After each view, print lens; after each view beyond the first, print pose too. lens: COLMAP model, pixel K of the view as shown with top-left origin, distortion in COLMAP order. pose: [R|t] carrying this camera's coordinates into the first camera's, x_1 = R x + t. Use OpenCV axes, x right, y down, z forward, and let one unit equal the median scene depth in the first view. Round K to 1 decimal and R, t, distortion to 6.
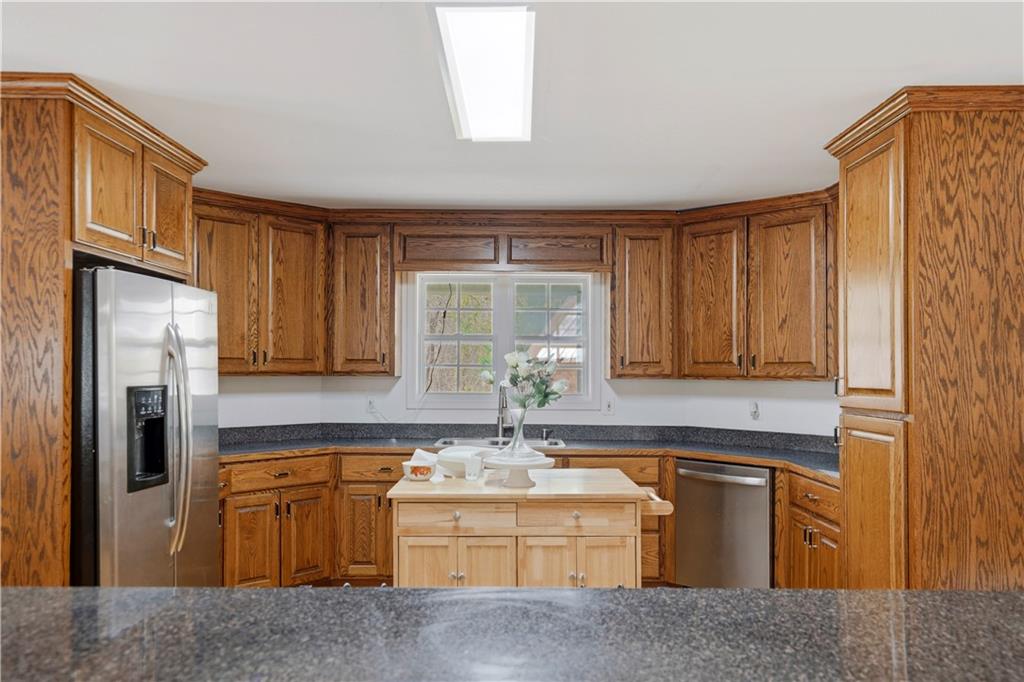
lens RADIAL K [[757.7, 0, 509.1], [0, 757.7, 368.6], [0, 0, 1]] dist [0.007480, -0.004917]
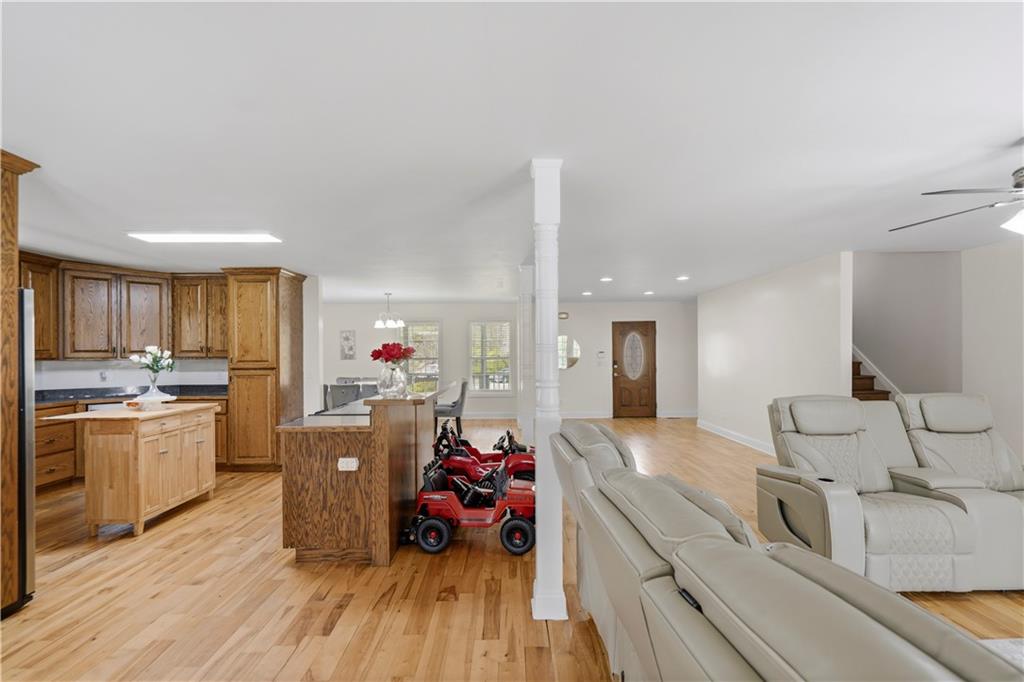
lens RADIAL K [[479.7, 0, 516.9], [0, 479.7, 348.3], [0, 0, 1]] dist [-0.002460, 0.000111]
pose [[-0.019641, 0.007867, 0.999776, -0.905963], [0.003903, 0.999962, -0.007792, -0.001267], [-0.999799, 0.003749, -0.019671, 0.022505]]
